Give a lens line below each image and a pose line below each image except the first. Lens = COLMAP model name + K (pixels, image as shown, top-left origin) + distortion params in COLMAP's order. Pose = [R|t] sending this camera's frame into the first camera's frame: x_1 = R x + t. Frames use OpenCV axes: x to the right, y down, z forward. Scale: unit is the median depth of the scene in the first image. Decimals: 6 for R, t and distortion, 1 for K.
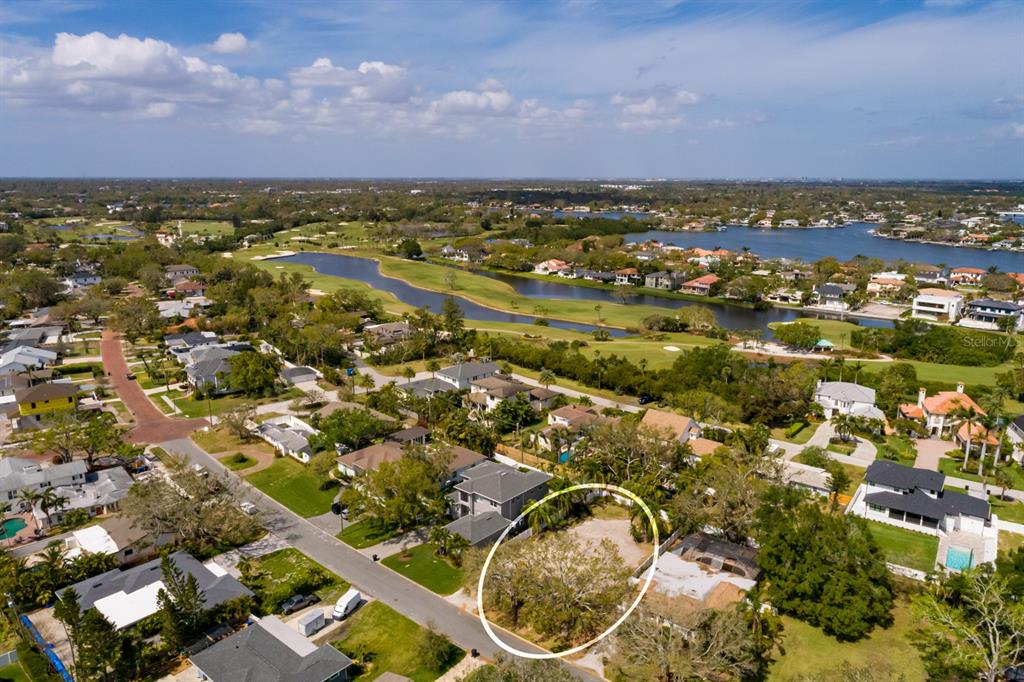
lens RADIAL K [[705.3, 0, 510.3], [0, 705.3, 343.1], [0, 0, 1]] dist [0.001053, 0.007880]
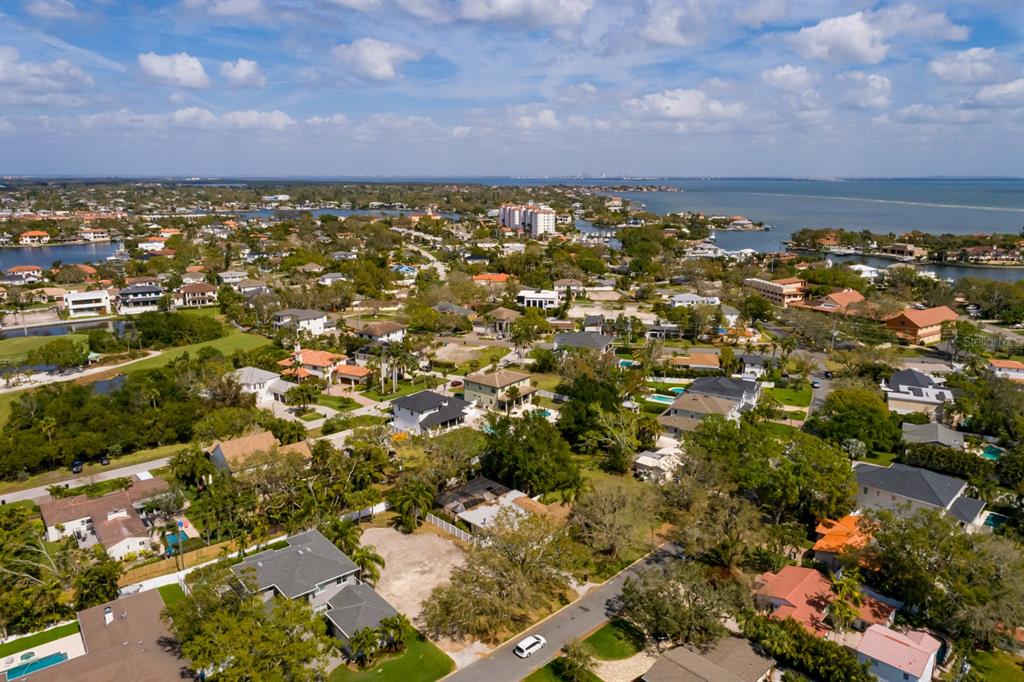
lens RADIAL K [[705.3, 0, 510.3], [0, 705.3, 343.1], [0, 0, 1]] dist [0.001053, 0.007880]
pose [[0.149770, -0.231613, 0.961210, -0.330647], [0.226301, 0.954398, 0.194711, -0.066533], [-0.962474, 0.188361, 0.195354, 0.287121]]
